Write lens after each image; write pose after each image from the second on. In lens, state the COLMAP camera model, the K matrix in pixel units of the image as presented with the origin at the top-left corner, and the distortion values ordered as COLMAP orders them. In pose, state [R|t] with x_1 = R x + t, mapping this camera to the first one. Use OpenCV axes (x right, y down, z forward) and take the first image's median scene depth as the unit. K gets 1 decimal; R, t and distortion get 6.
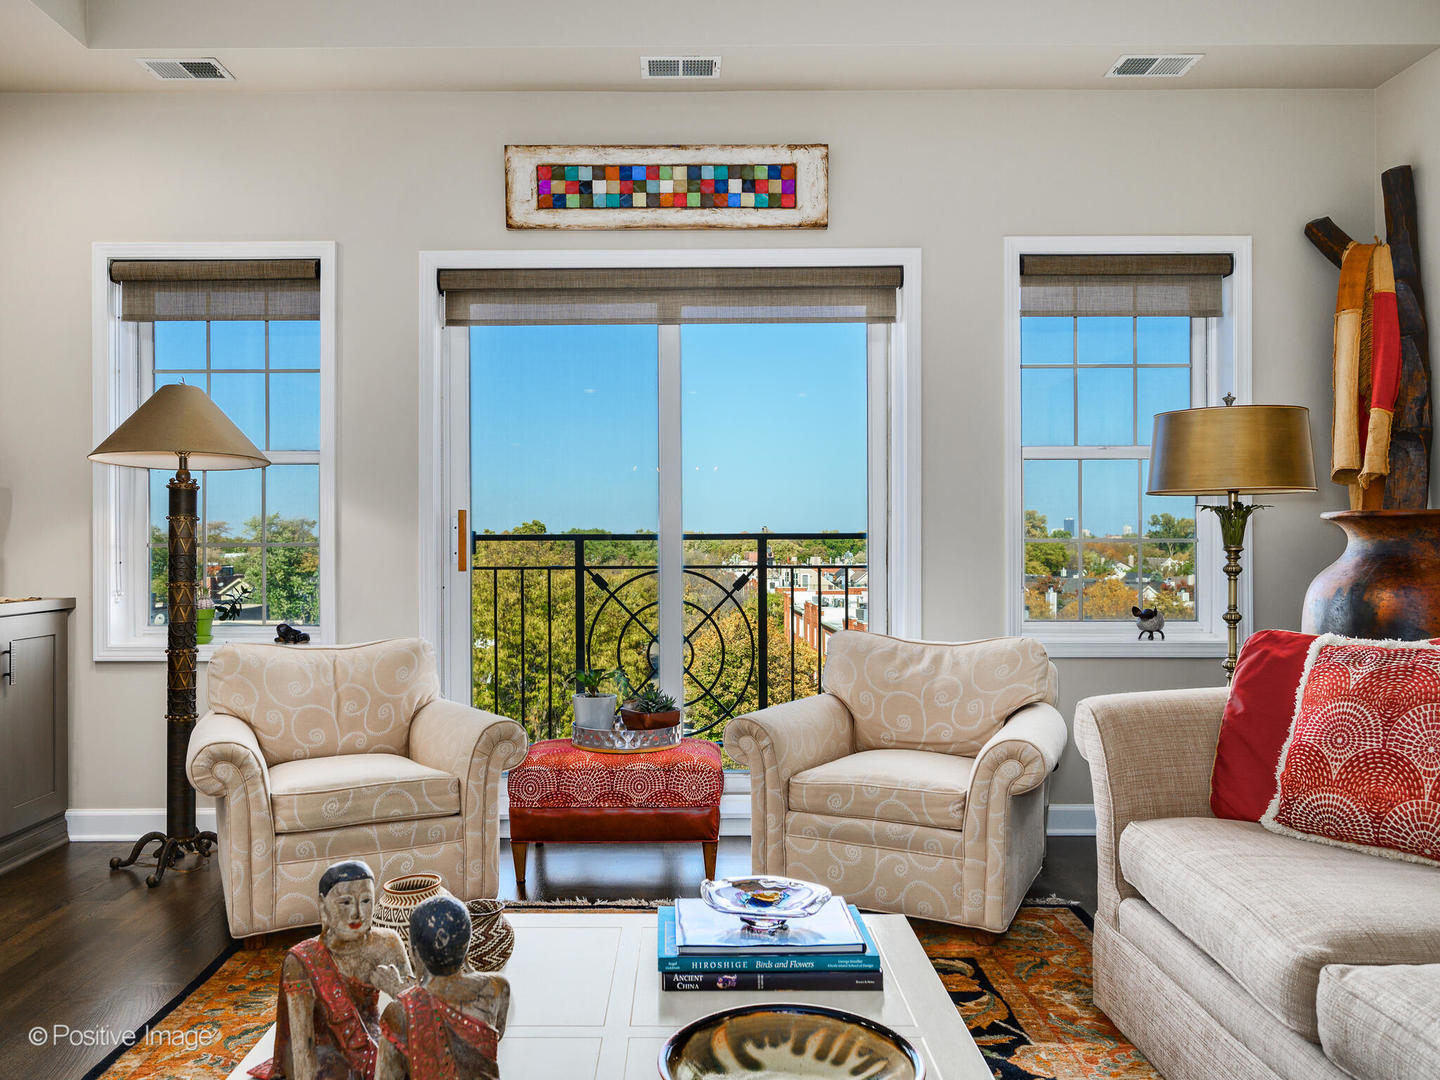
lens RADIAL K [[1142.3, 0, 651.5], [0, 1142.3, 544.2], [0, 0, 1]] dist [0.000349, 0.002413]
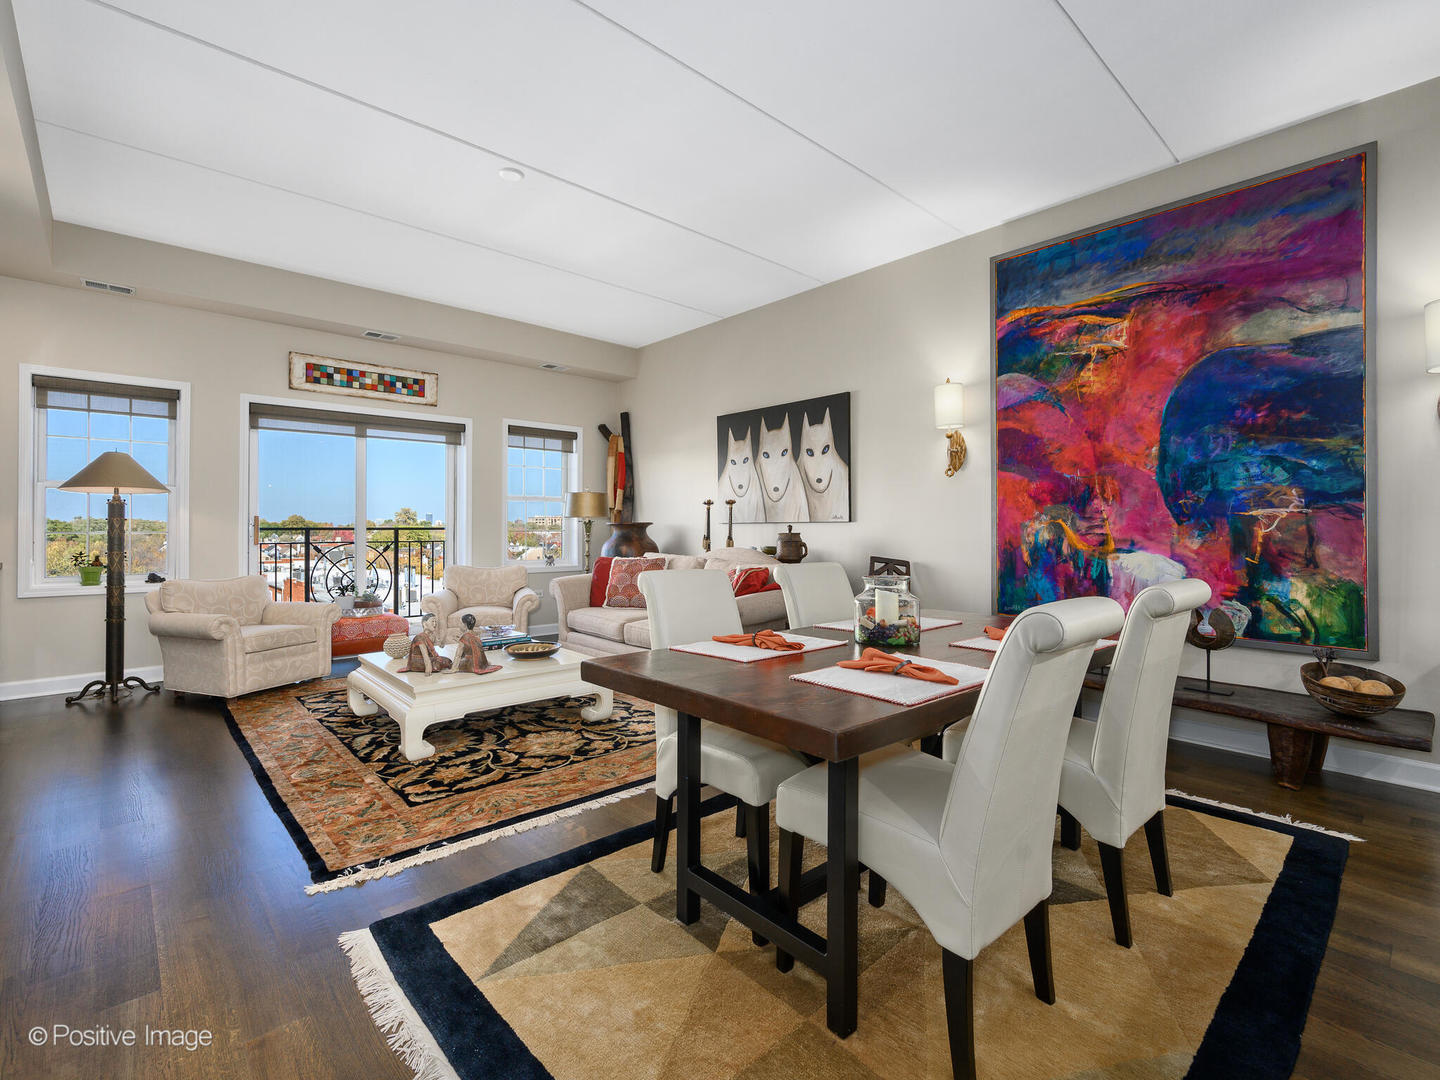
lens RADIAL K [[681.6, 0, 730.5], [0, 681.6, 524.6], [0, 0, 1]] dist [0.003684, -0.001271]
pose [[0.719425, 0.007964, 0.694524, -0.442333], [-0.003631, 0.999964, -0.007705, -0.007987], [-0.694560, 0.003021, 0.719428, -0.556271]]
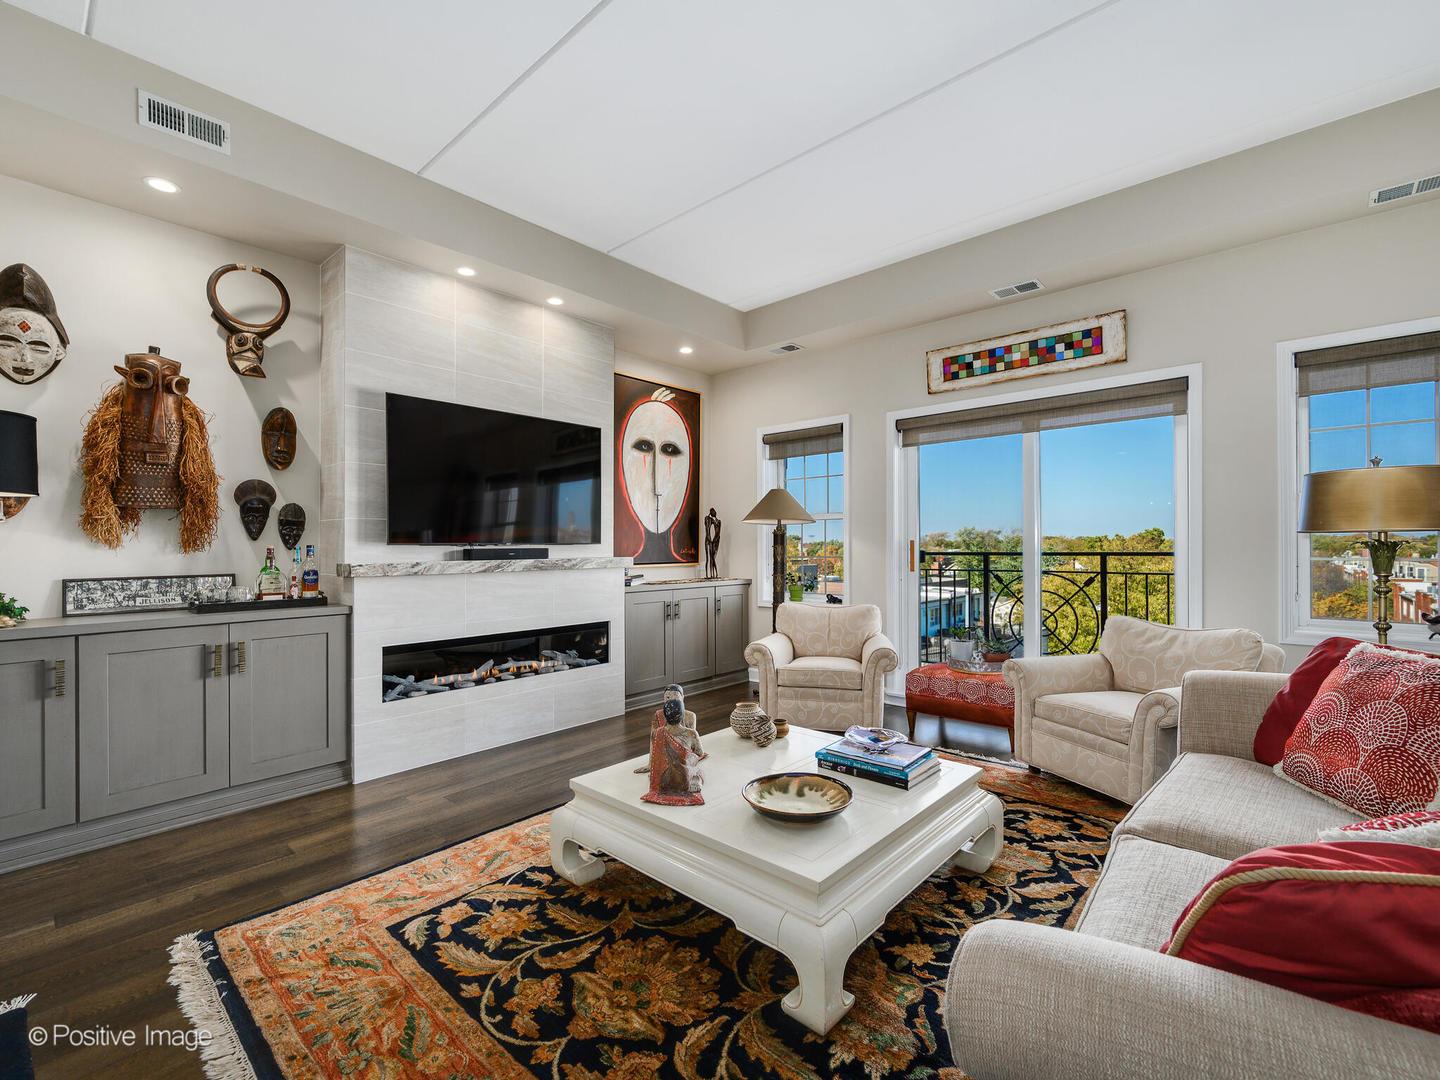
lens RADIAL K [[635.9, 0, 719.2], [0, 635.9, 543.6], [0, 0, 1]] dist [0.002981, -0.000566]
pose [[0.752627, -0.003763, -0.658436, 0.324876], [0.003475, 0.999992, -0.001743, -0.025271], [0.658437, -0.000976, 0.752635, -0.041596]]
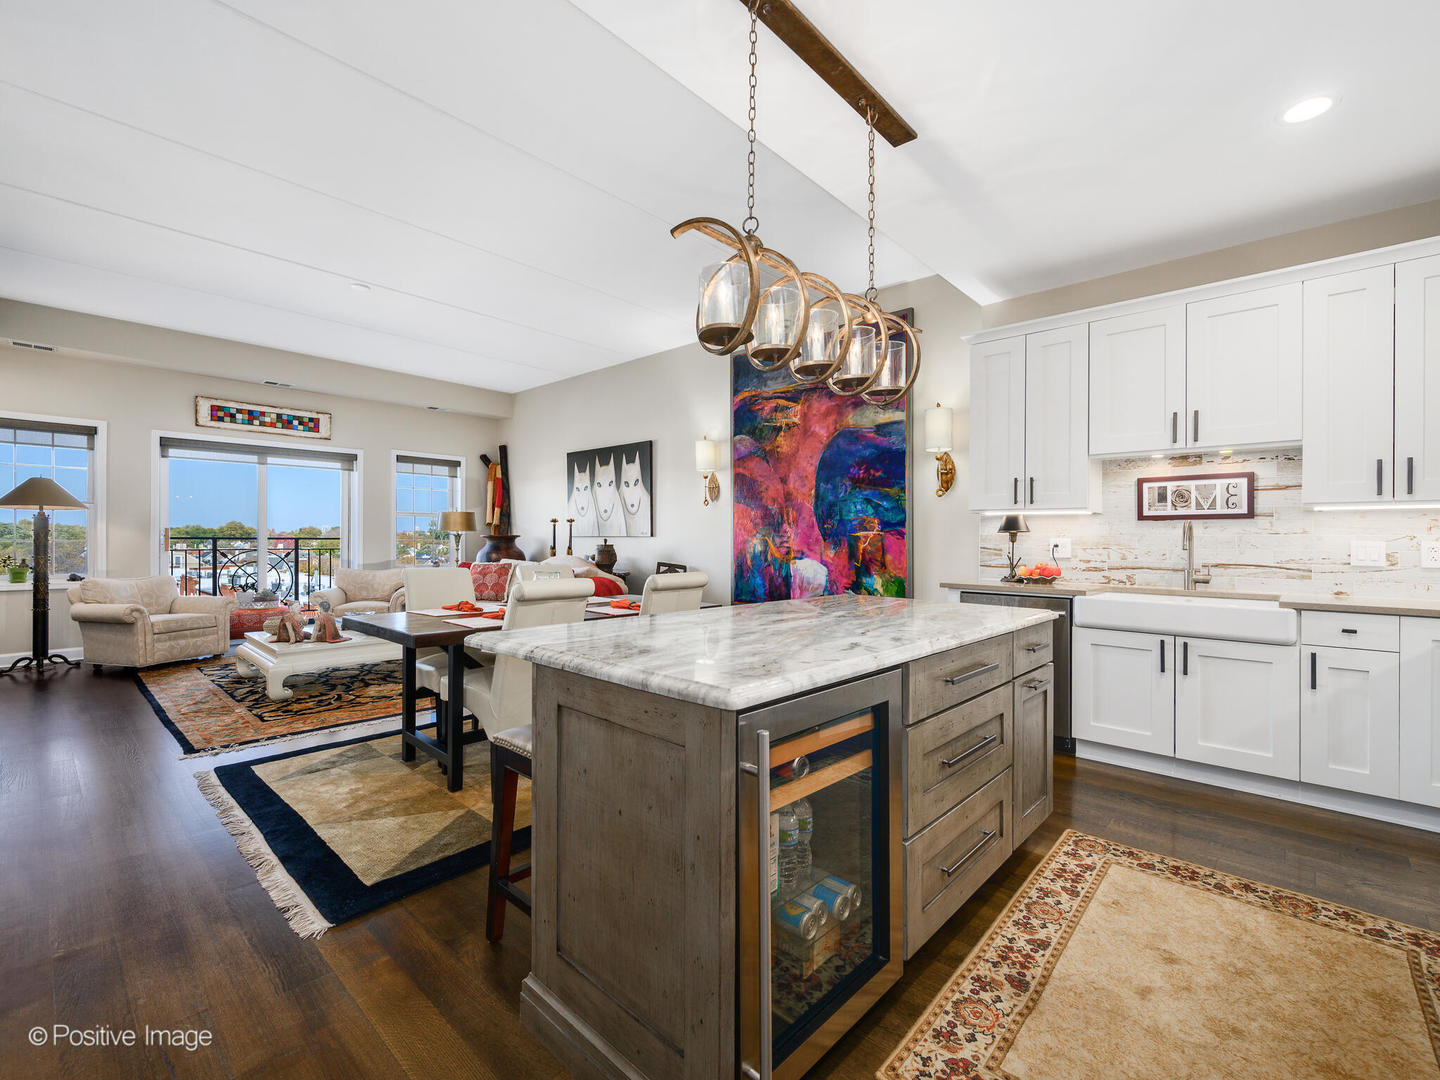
lens RADIAL K [[635.9, 0, 757.7], [0, 635.9, 543.8], [0, 0, 1]] dist [0.002981, -0.000566]
pose [[0.631818, 0.002368, 0.775113, -0.475544], [-0.010726, 0.999926, 0.005688, -0.017929], [-0.775042, -0.011908, 0.631797, -1.047051]]
